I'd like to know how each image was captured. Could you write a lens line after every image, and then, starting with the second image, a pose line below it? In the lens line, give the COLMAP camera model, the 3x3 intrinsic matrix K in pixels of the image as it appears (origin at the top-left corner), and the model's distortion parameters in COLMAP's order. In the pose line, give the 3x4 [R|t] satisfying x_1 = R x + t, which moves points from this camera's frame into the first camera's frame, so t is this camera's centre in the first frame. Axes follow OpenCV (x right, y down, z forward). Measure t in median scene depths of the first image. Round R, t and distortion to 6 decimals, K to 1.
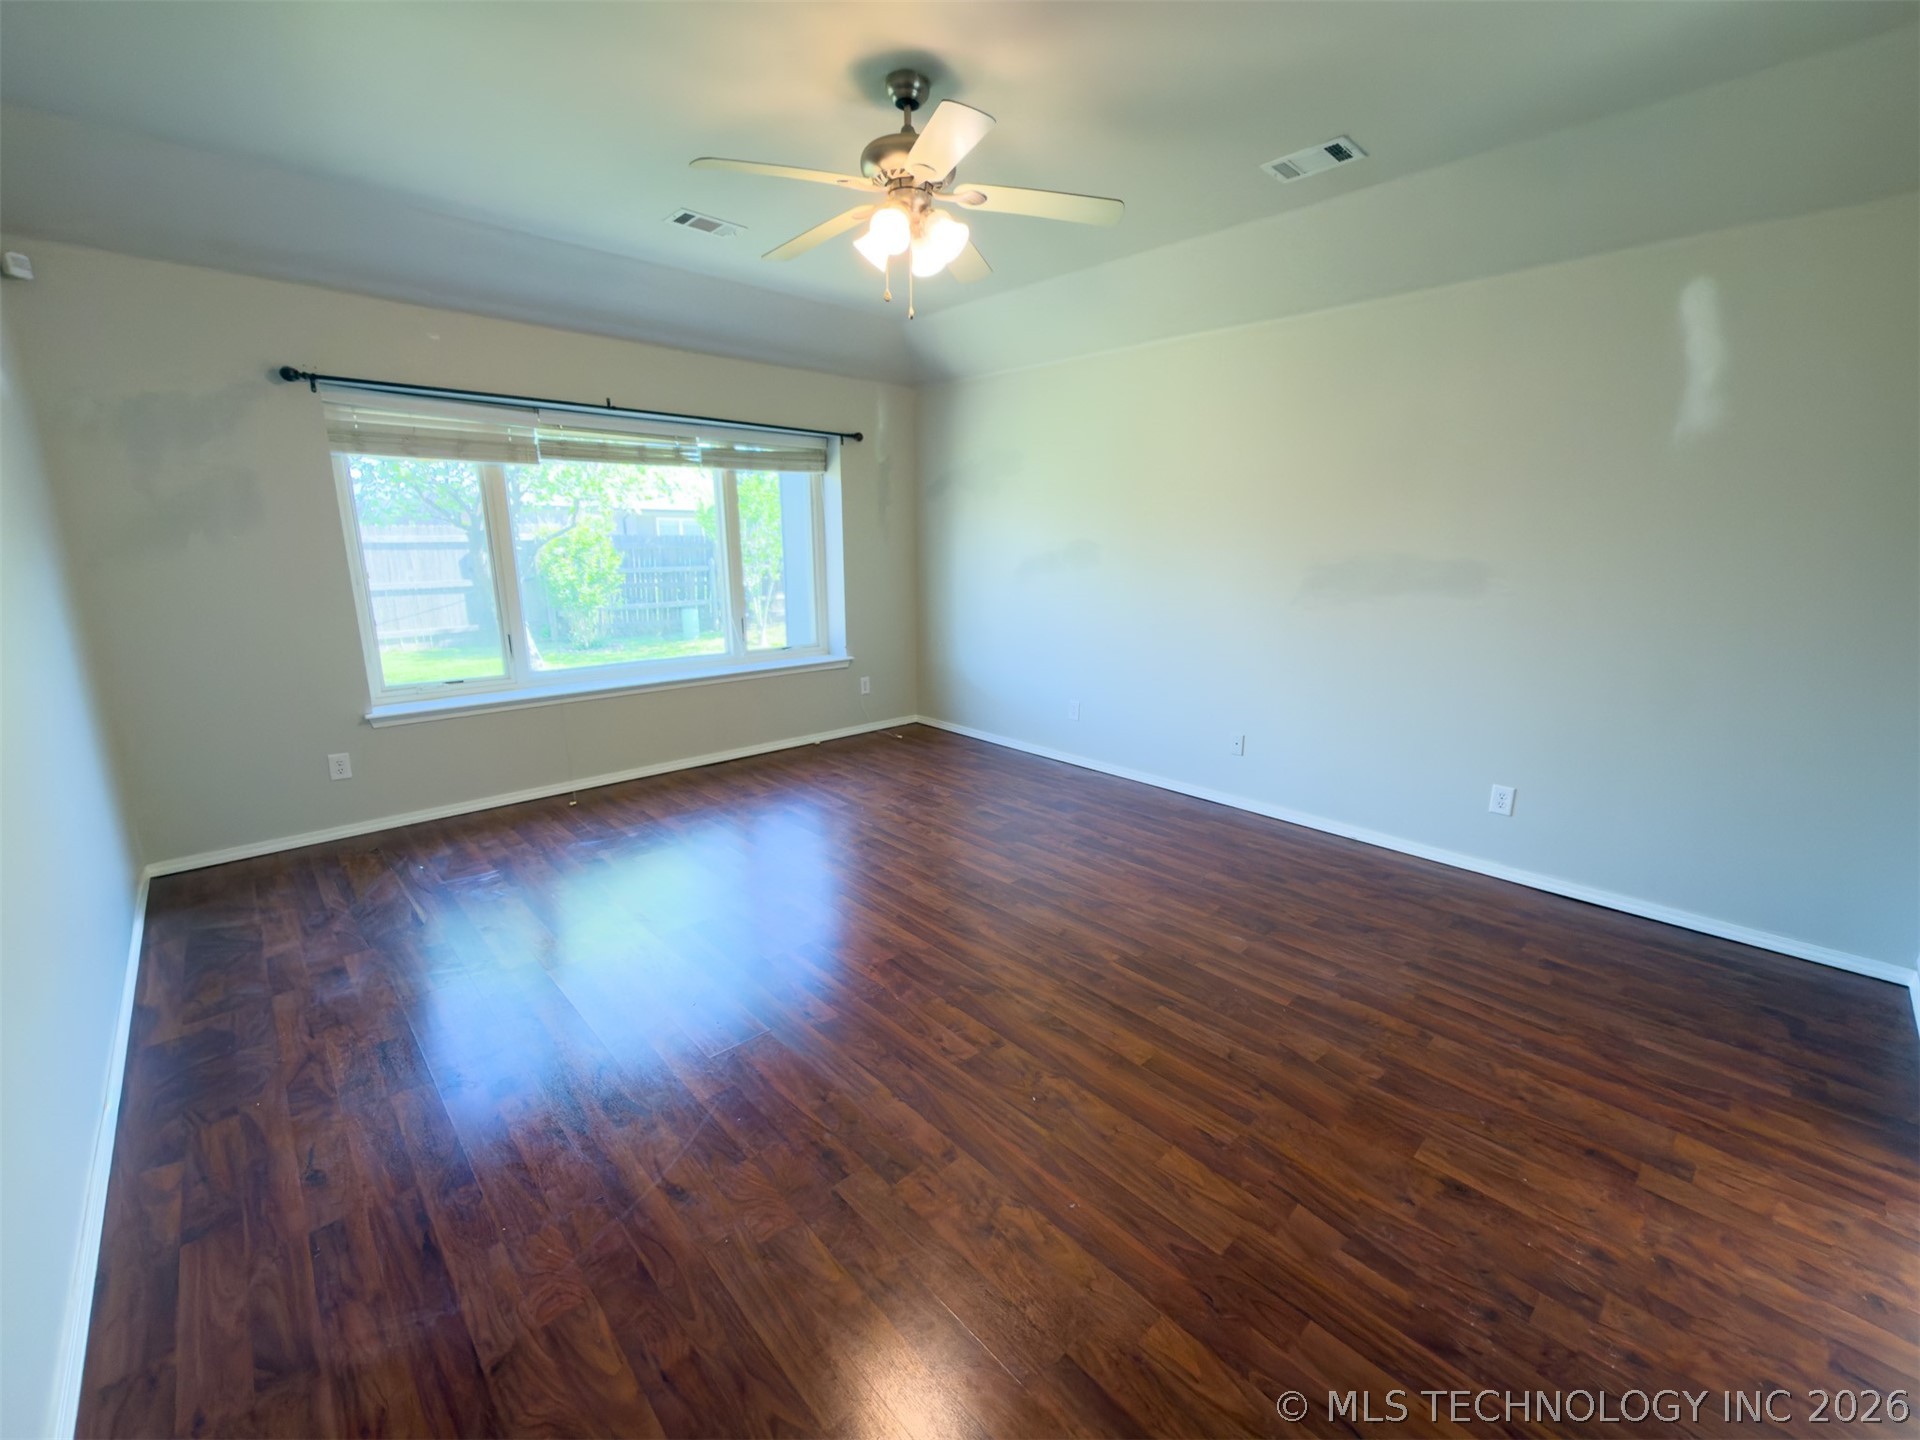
lens RADIAL K [[781.8, 0, 983.2], [0, 781.8, 733.0], [0, 0, 1]] dist [-0.000147, -0.000156]
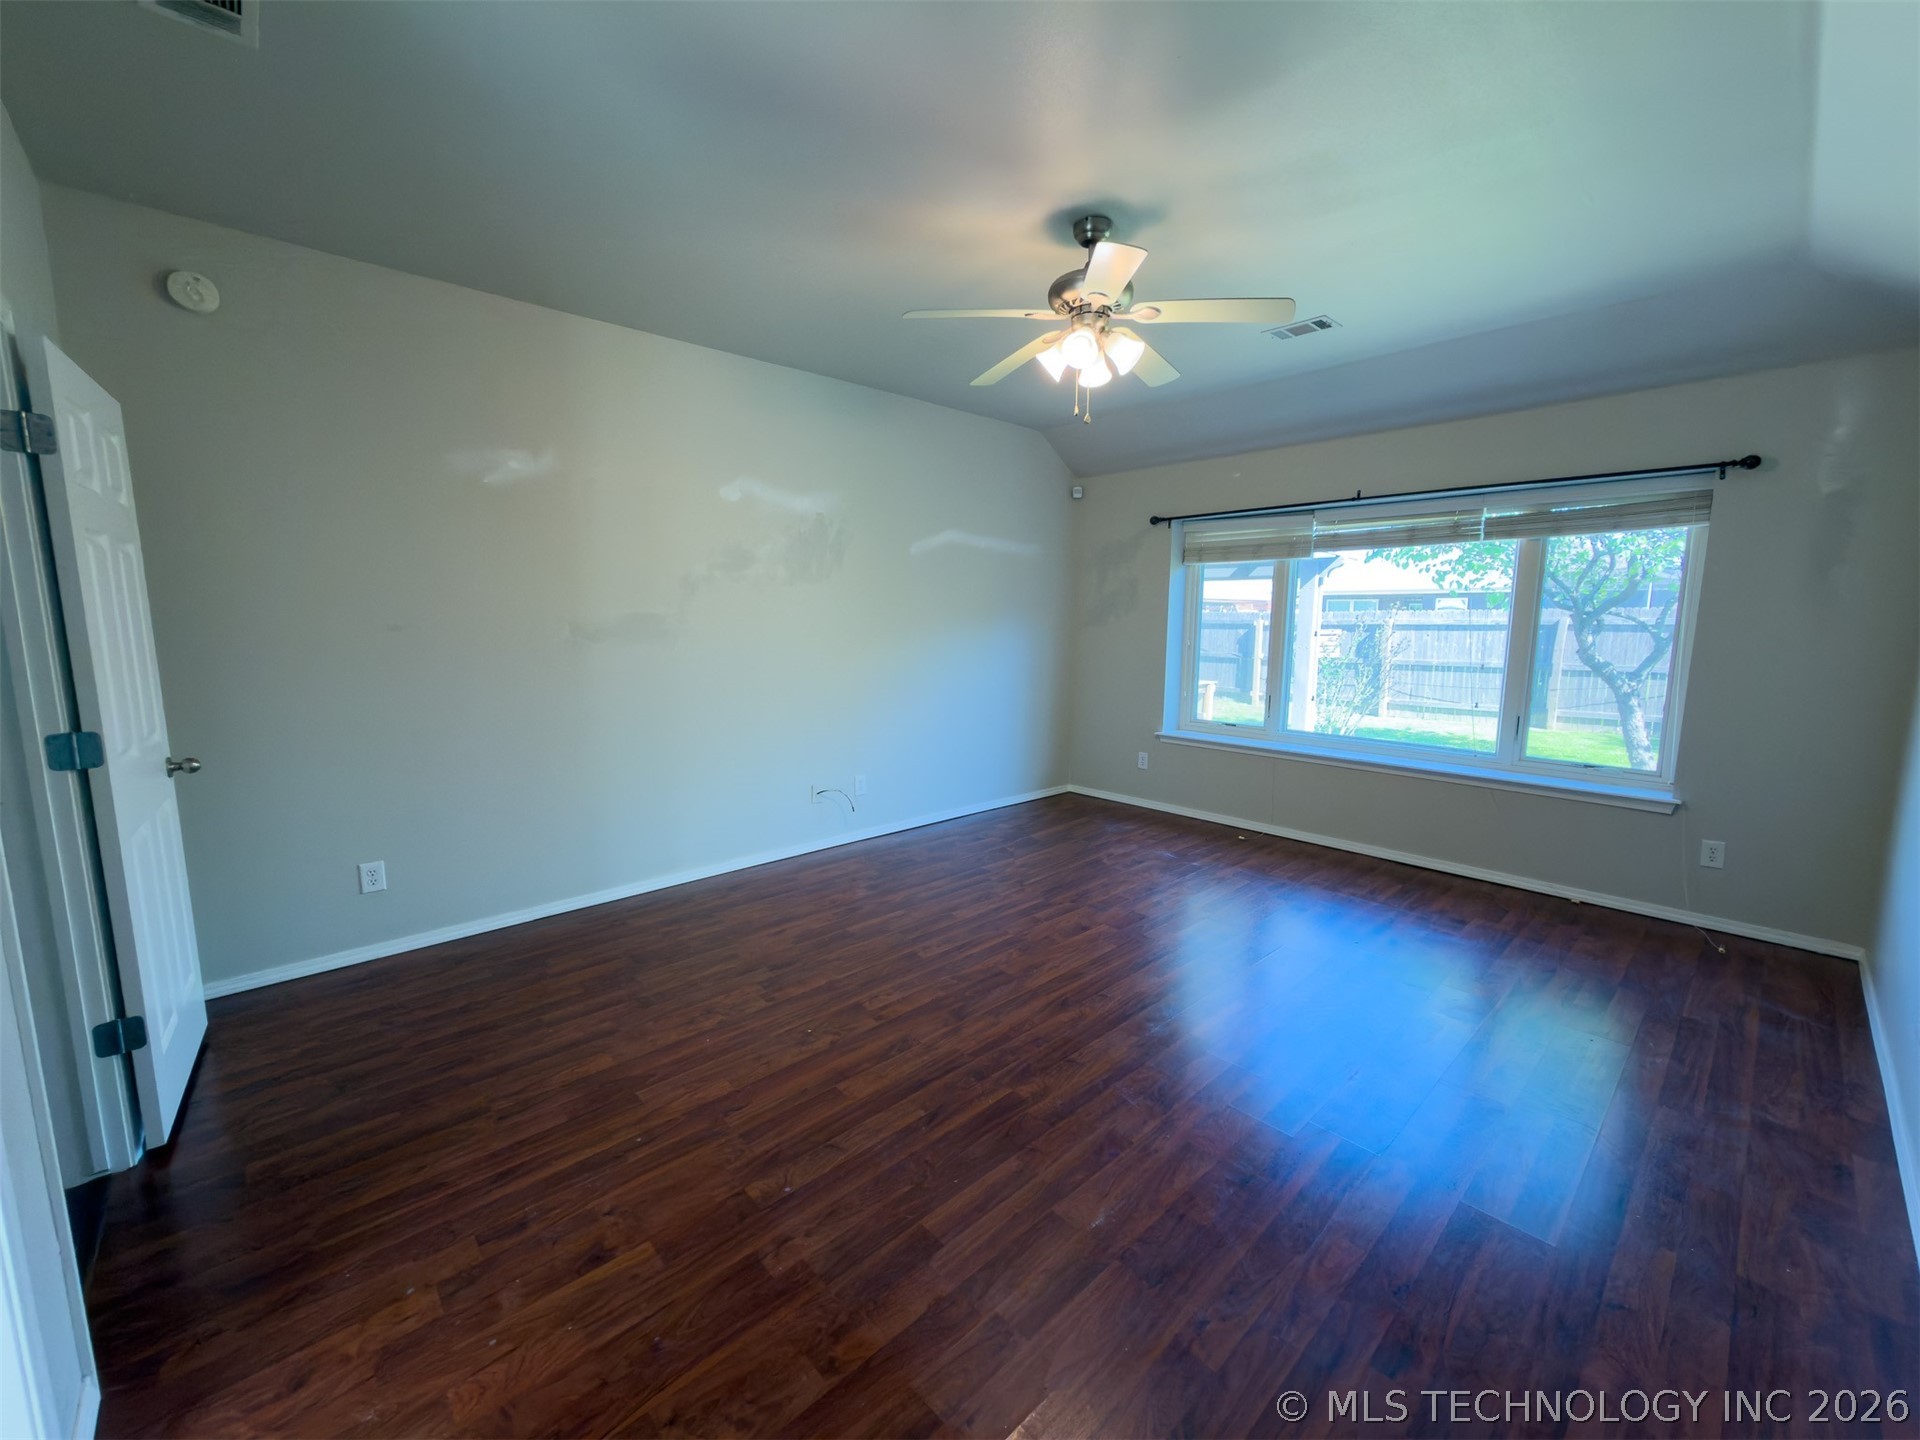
lens RADIAL K [[772.1, 0, 951.2], [0, 772.1, 711.3], [0, 0, 1]] dist [-0.000346, 0.000216]
pose [[-0.026690, 0.120755, -0.992324, 0.892901], [-0.246351, 0.961267, 0.123601, -0.186984], [0.968813, 0.247759, 0.004092, 0.759438]]
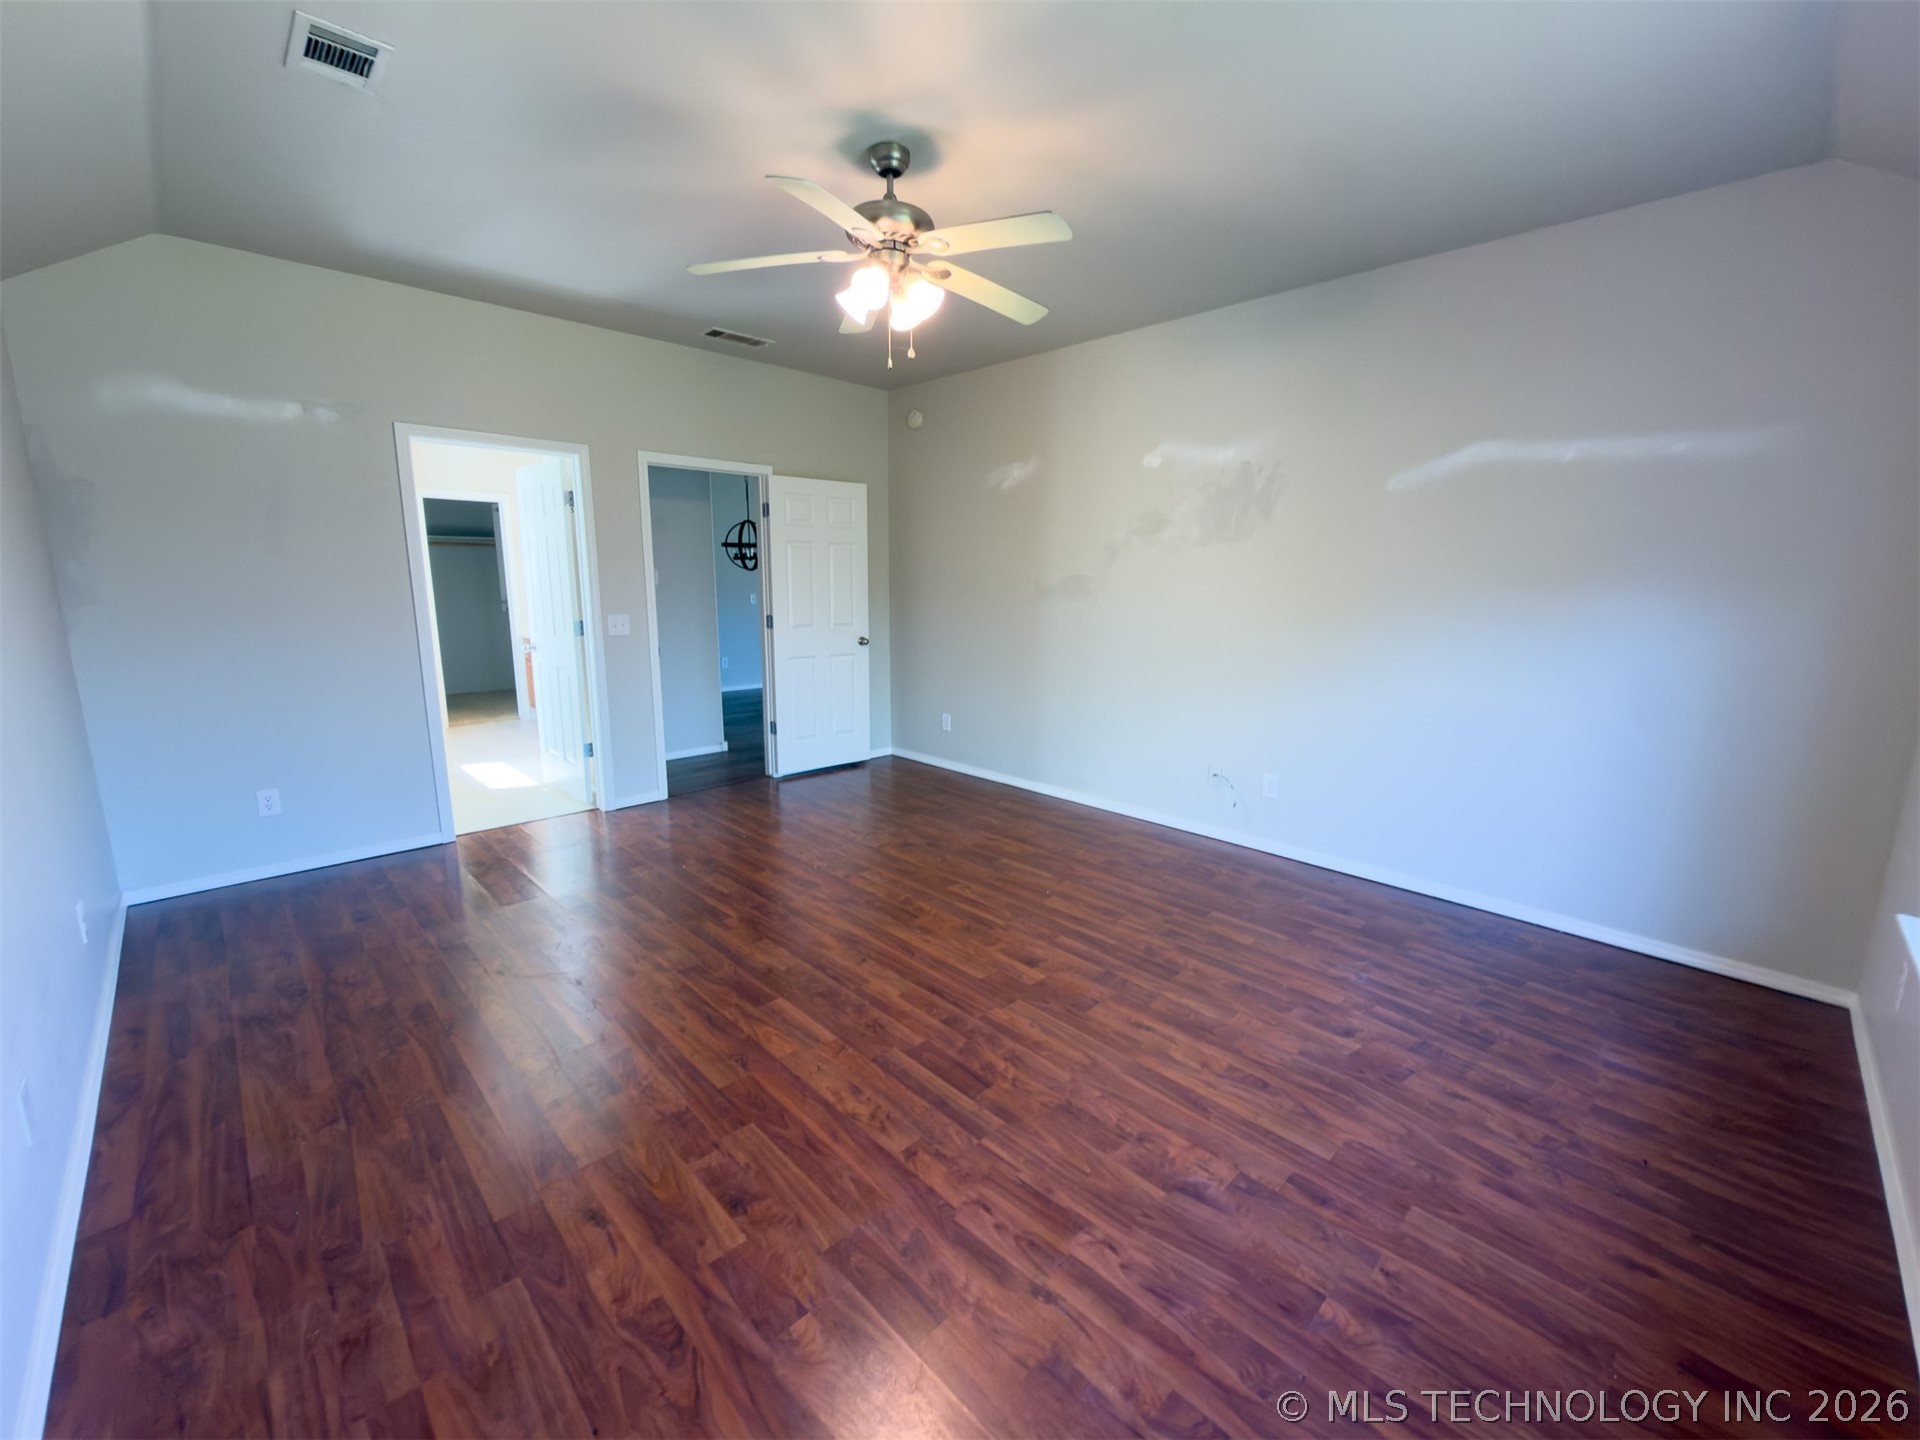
lens RADIAL K [[771.8, 0, 969.4], [0, 771.8, 719.2], [0, 0, 1]] dist [0.000890, 0.000352]
pose [[-0.999860, -0.011930, -0.011728, -0.168257], [-0.015733, 0.908910, 0.416695, -0.452163], [0.005689, 0.416821, -0.908971, 1.806171]]
